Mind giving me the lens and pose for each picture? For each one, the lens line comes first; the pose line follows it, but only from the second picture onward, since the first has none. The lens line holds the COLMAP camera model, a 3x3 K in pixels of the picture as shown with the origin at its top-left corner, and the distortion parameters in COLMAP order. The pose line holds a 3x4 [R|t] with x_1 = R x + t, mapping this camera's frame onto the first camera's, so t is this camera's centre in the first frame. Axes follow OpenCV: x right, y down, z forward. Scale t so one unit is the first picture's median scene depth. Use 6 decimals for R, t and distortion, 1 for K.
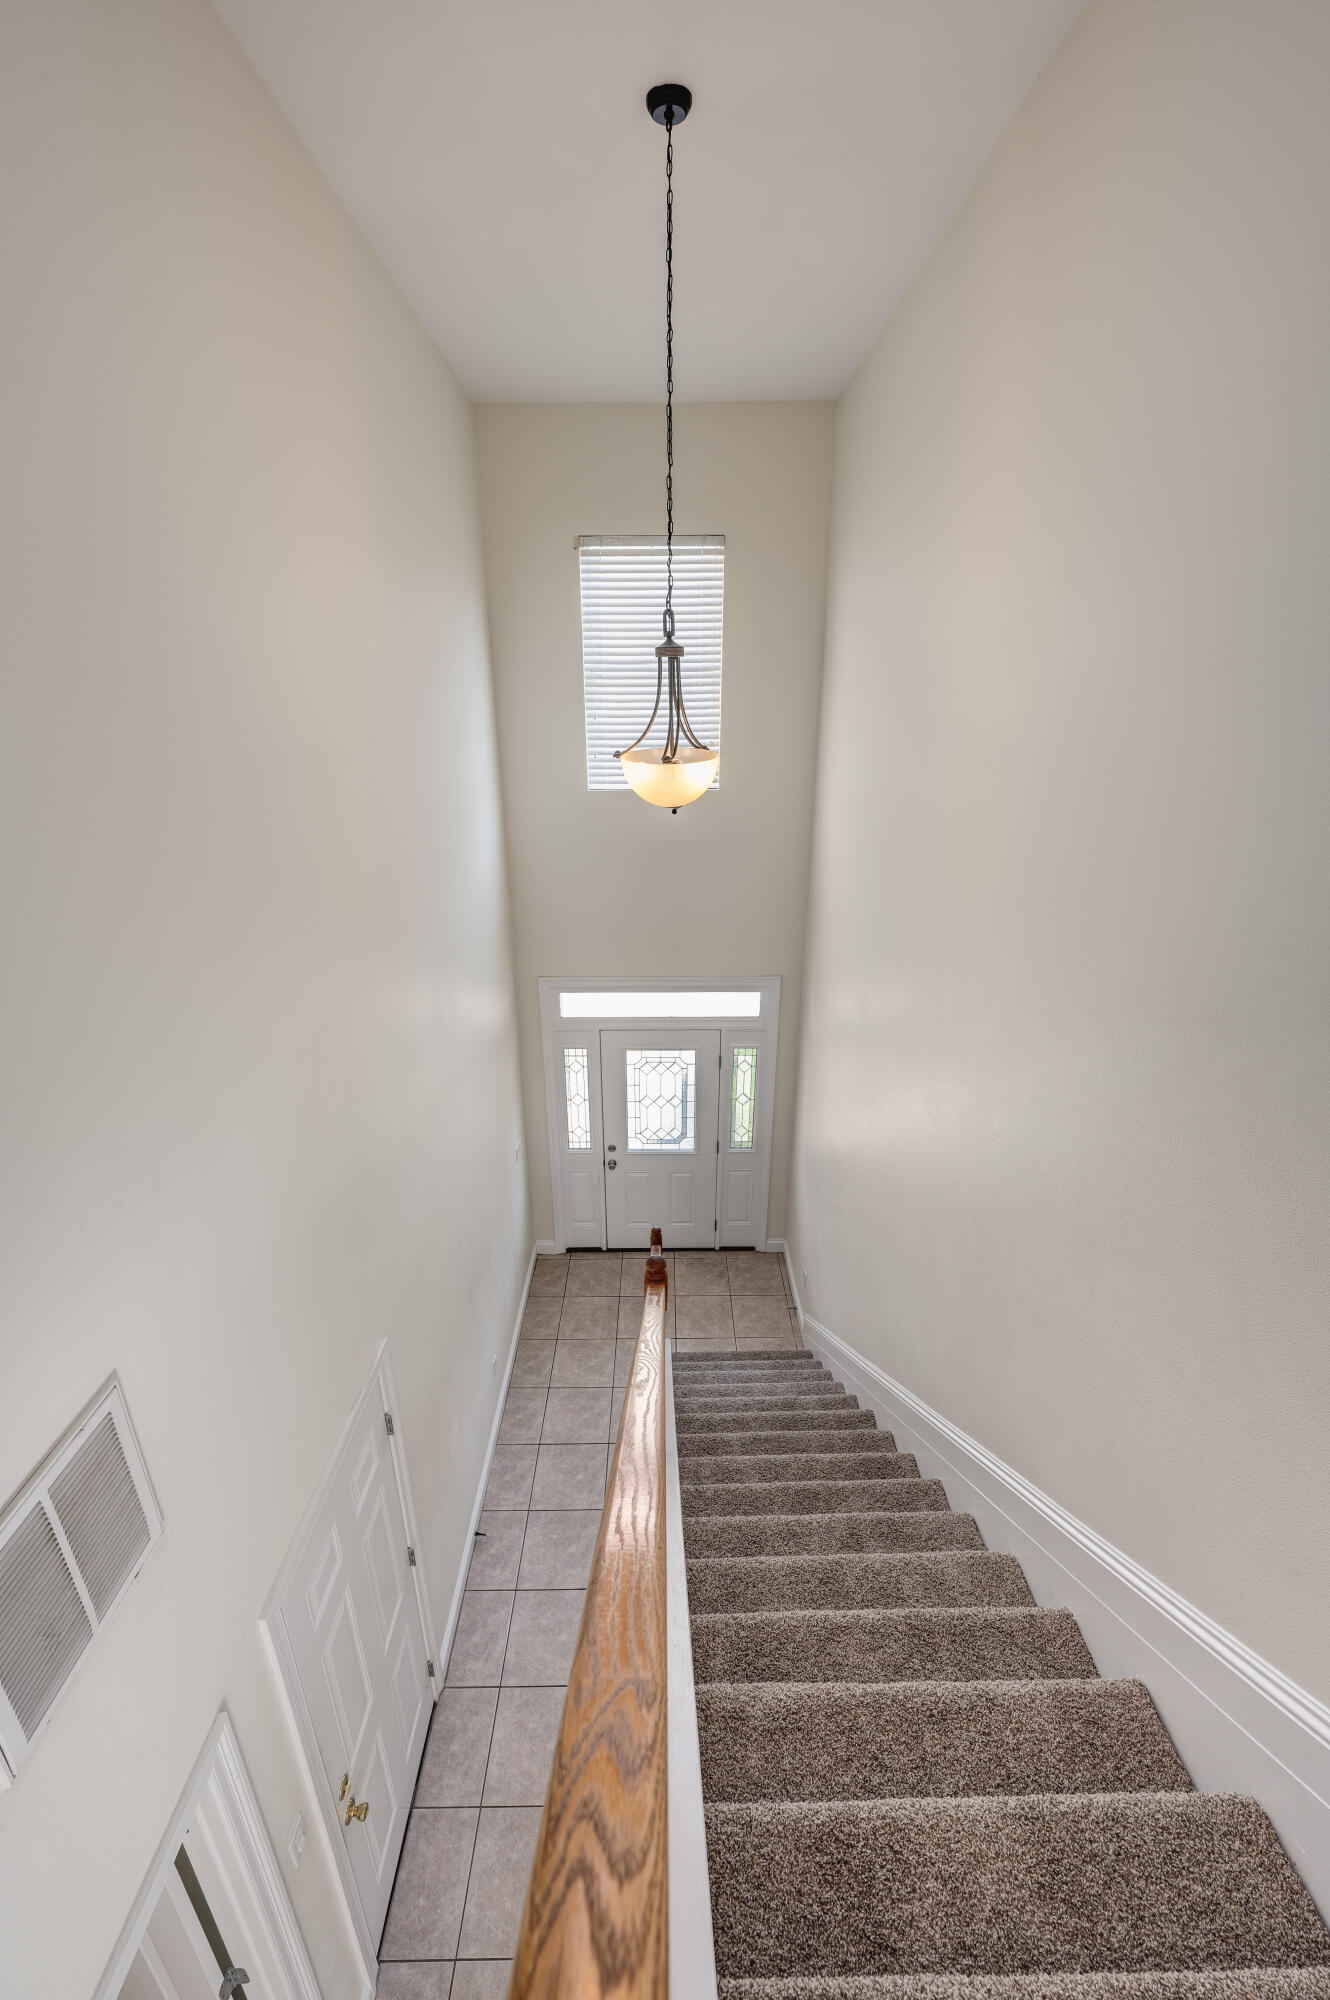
lens RADIAL K [[790.0, 0, 674.6], [0, 790.0, 1004.4], [0, 0, 1]] dist [-0.000500, -0.000236]
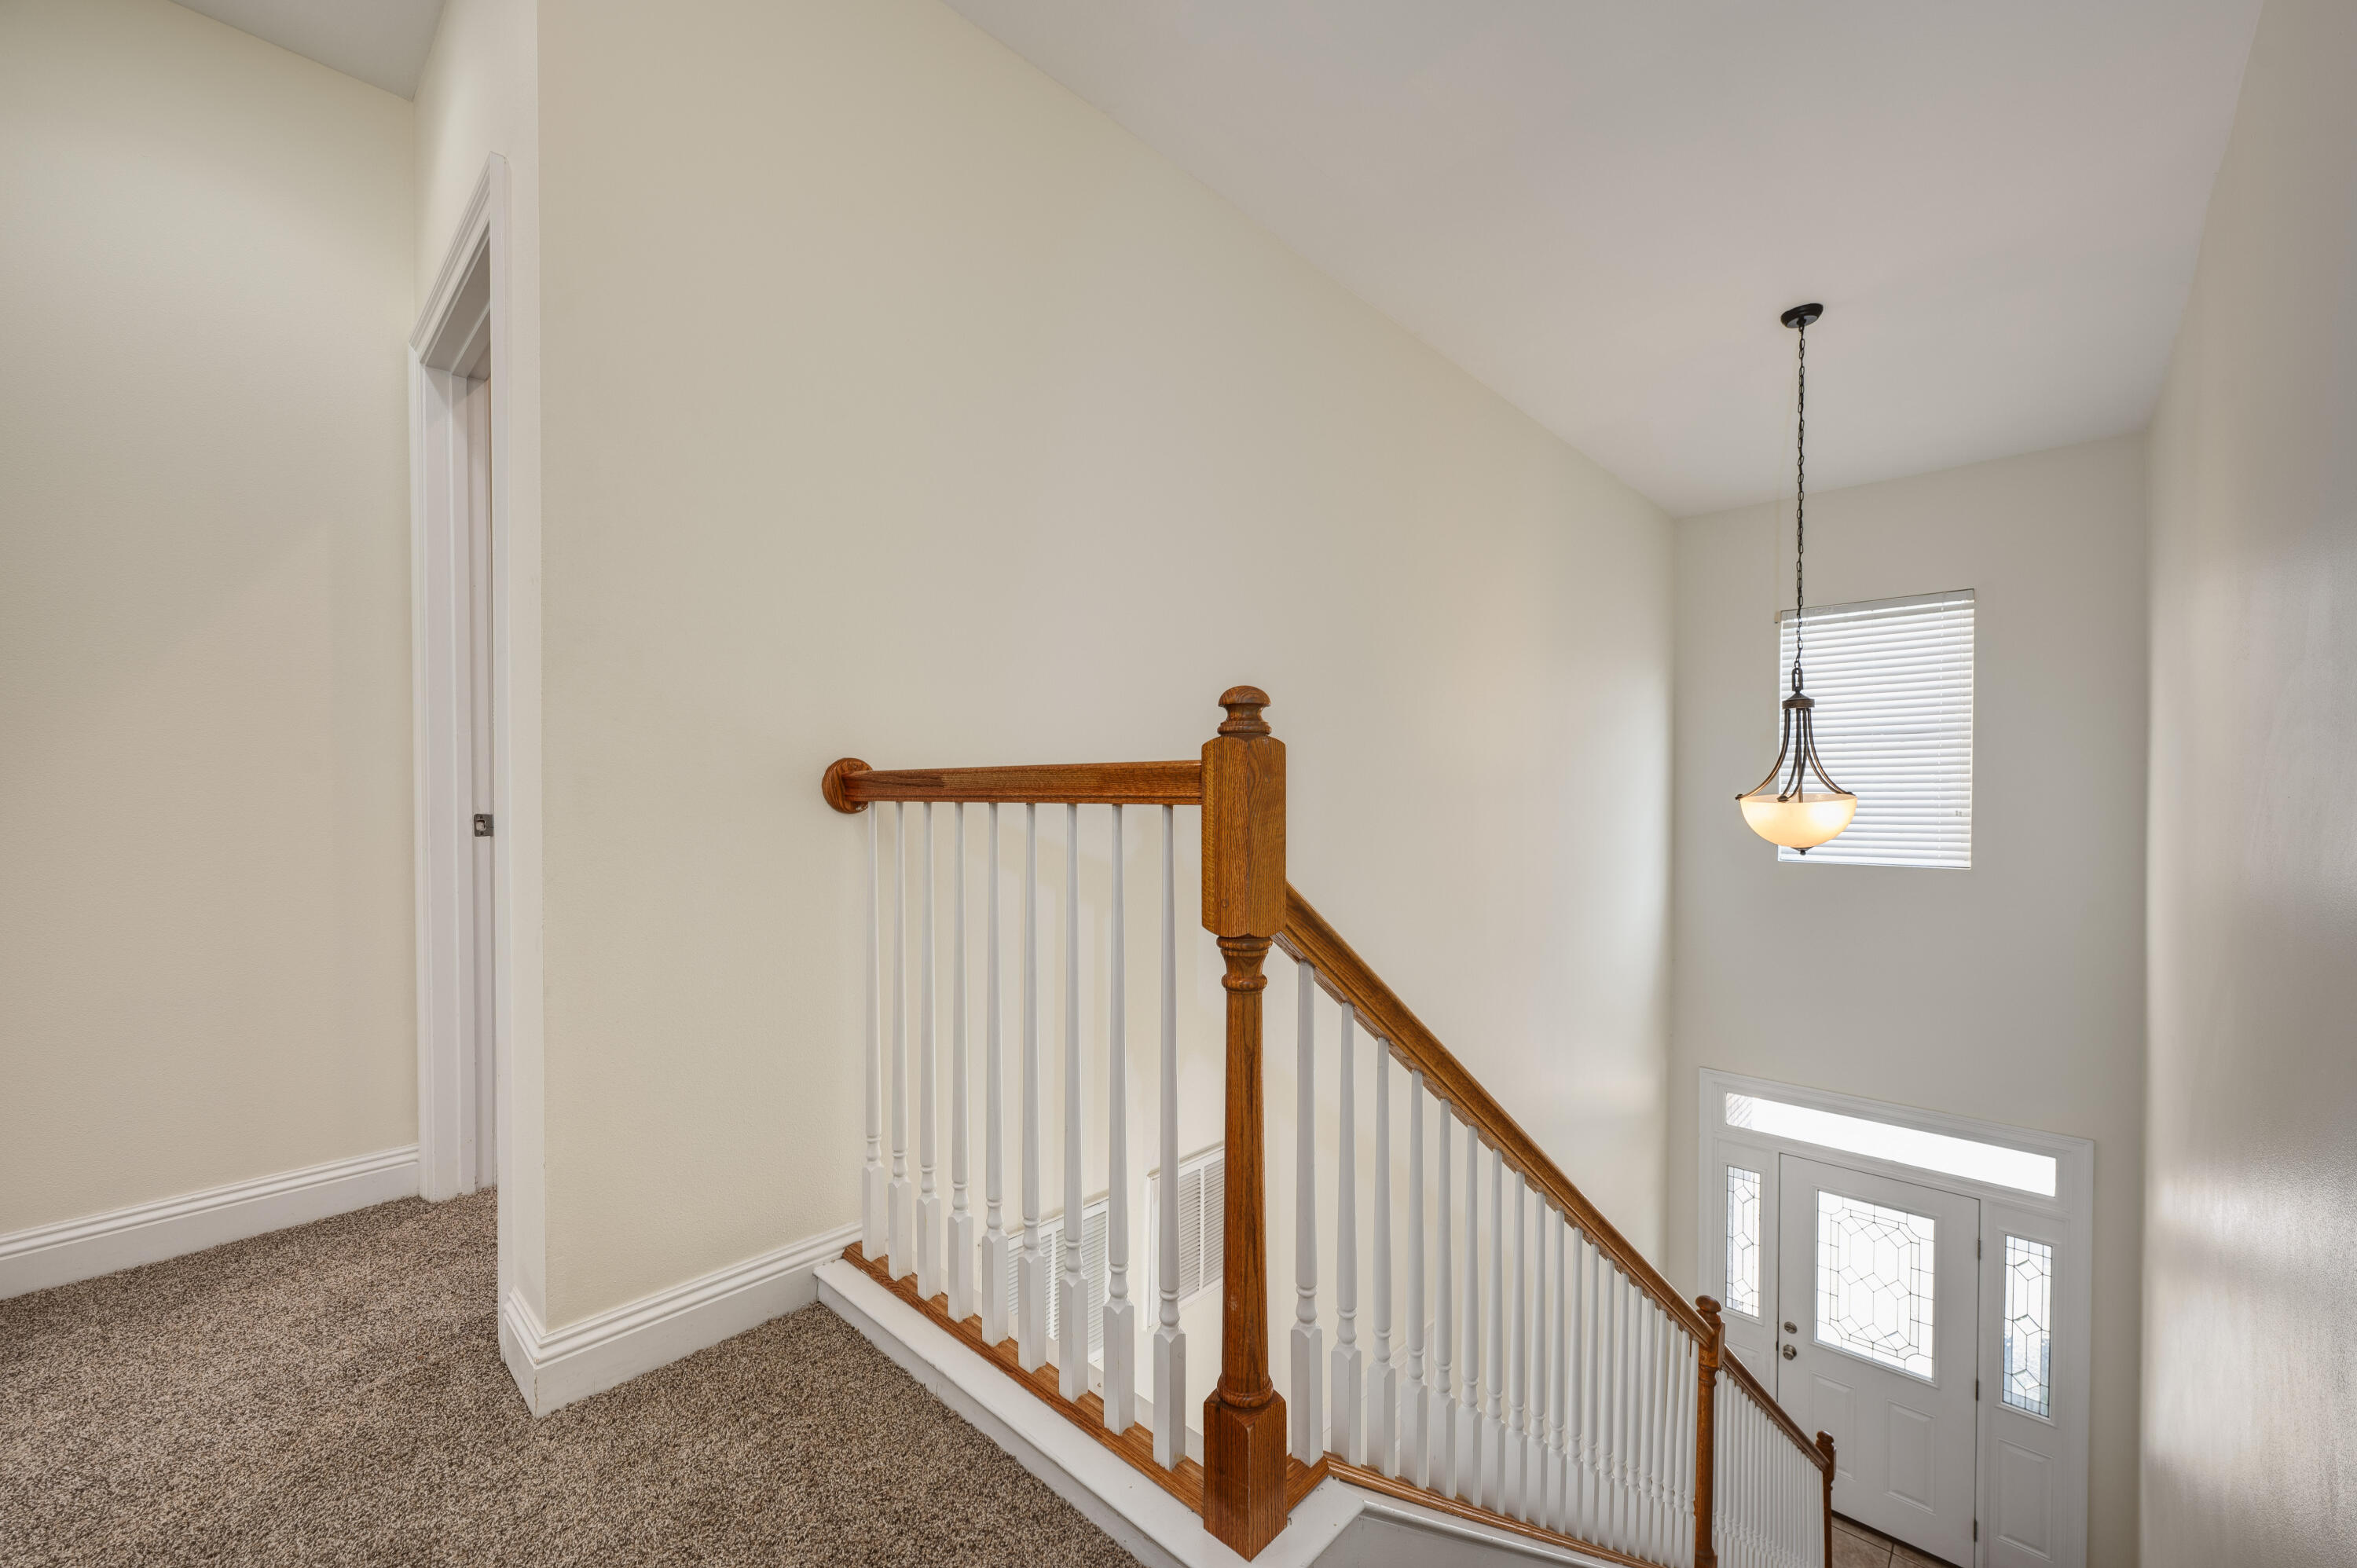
lens RADIAL K [[931.0, 0, 1176.5], [0, 931.0, 796.9], [0, 0, 1]] dist [-0.000500, -0.000236]
pose [[0.710516, 0.007148, -0.703645, 0.129725], [-0.259782, 0.931976, -0.252852, 0.092672], [0.653973, 0.362450, 0.664041, -0.149877]]
